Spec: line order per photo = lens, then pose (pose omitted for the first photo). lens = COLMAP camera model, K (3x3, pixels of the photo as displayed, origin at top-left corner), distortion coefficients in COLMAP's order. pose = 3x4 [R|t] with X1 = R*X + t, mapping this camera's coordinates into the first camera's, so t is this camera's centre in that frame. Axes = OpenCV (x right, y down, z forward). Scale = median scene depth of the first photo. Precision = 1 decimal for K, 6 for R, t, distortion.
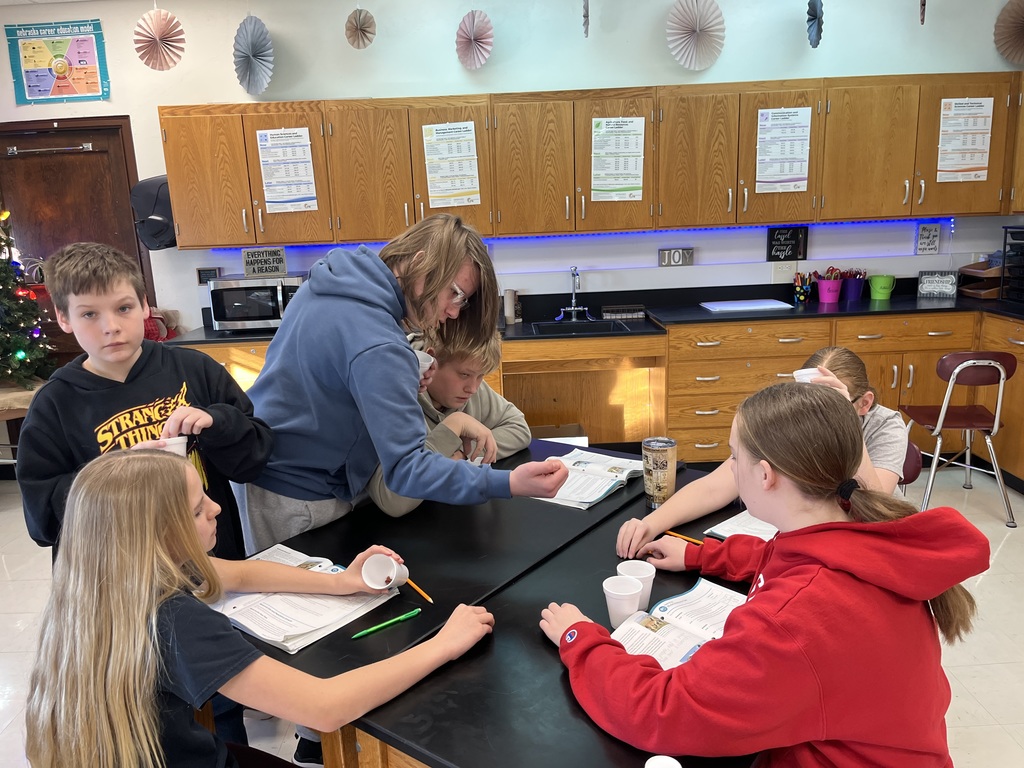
lens RADIAL K [[774.6, 0, 510.5], [0, 774.6, 398.0], [0, 0, 1]] dist [0.044806, -0.091125]
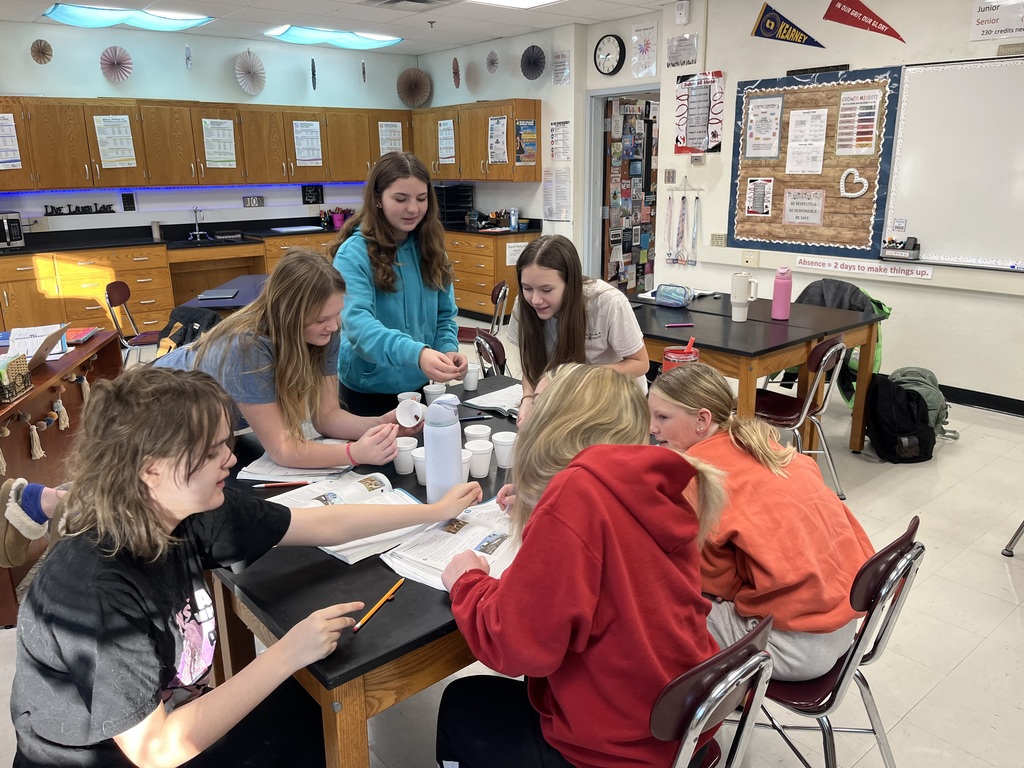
lens RADIAL K [[774.6, 0, 510.5], [0, 774.6, 398.0], [0, 0, 1]] dist [0.044806, -0.091125]
pose [[0.765658, -0.152337, 0.624949, -0.534323], [0.133354, 0.988036, 0.077464, 0.206098], [-0.629273, 0.024028, 0.776813, -0.743548]]
